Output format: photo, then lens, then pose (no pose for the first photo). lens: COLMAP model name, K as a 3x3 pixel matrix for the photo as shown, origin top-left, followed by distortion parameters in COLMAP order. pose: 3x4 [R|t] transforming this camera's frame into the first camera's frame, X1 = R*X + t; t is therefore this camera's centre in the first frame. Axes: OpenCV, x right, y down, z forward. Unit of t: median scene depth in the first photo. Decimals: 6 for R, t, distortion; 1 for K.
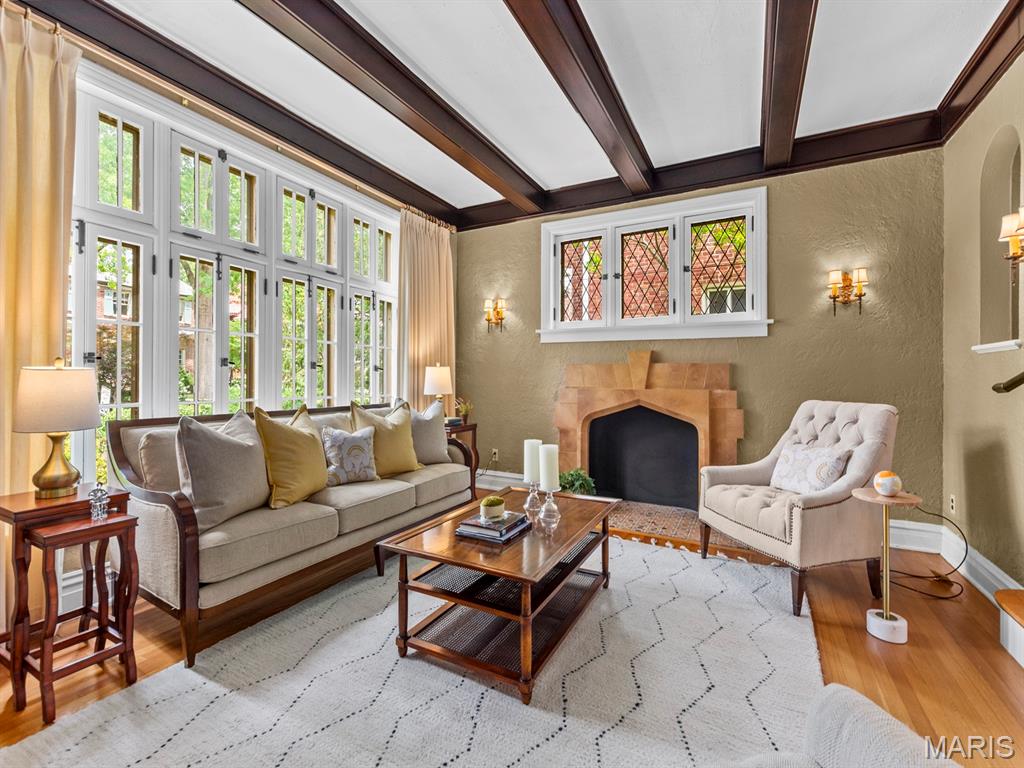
lens RADIAL K [[452.2, 0, 513.4], [0, 452.2, 373.5], [0, 0, 1]] dist [0.003142, 0.000290]
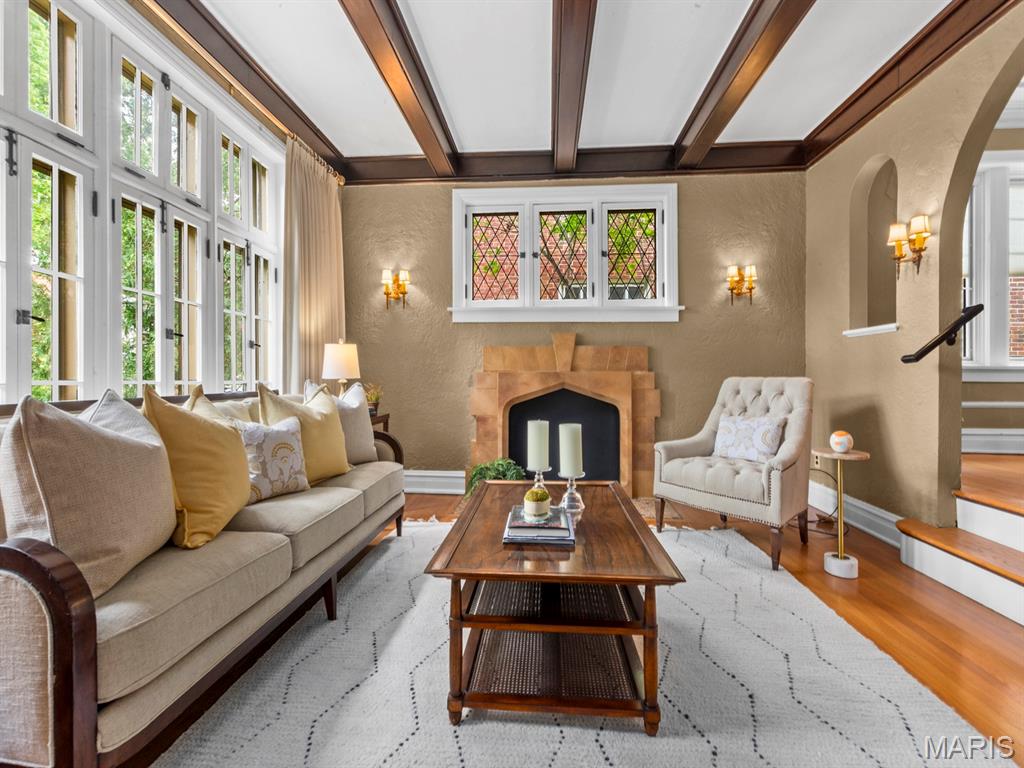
lens RADIAL K [[450.2, 0, 514.6], [0, 450.2, 373.8], [0, 0, 1]] dist [0.001886, -0.000274]
pose [[0.915759, -0.002239, 0.401721, -0.230122], [-0.000262, 0.999981, 0.006170, 0.036001], [-0.401727, -0.005755, 0.915741, 0.163610]]
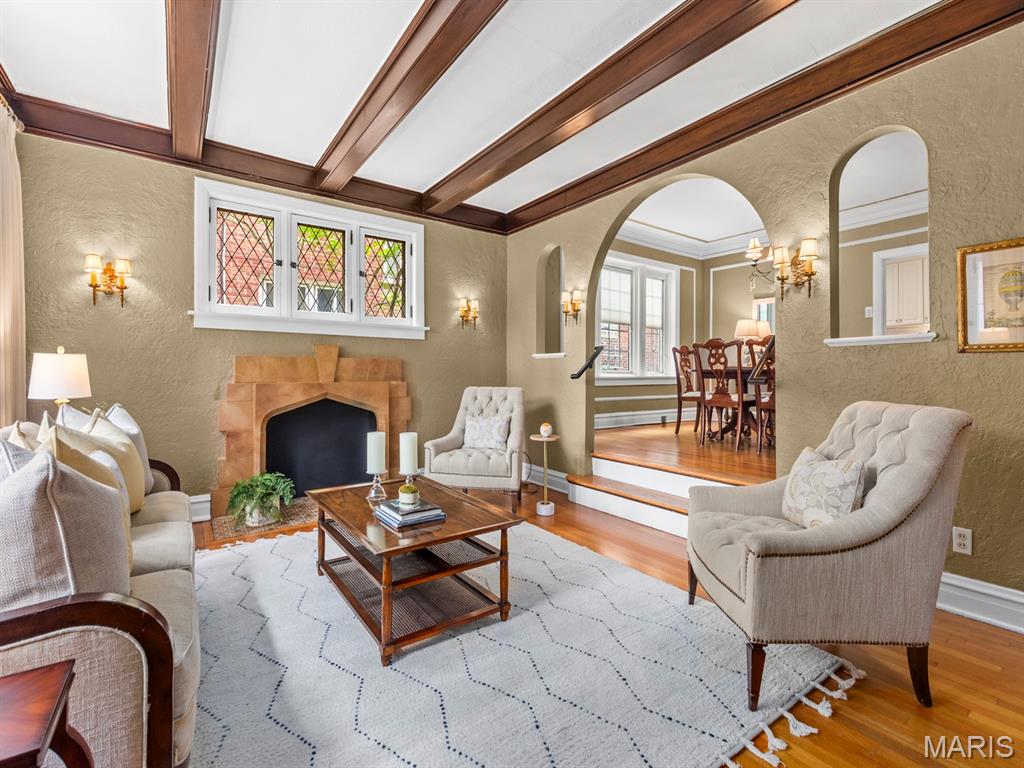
lens RADIAL K [[464.0, 0, 512.1], [0, 464.0, 368.5], [0, 0, 1]] dist [-0.001130, 0.000147]
pose [[0.441404, 0.005334, 0.897292, -0.521777], [-0.009727, 0.999952, -0.001159, 0.000080], [-0.897256, -0.008216, 0.441435, 0.175481]]
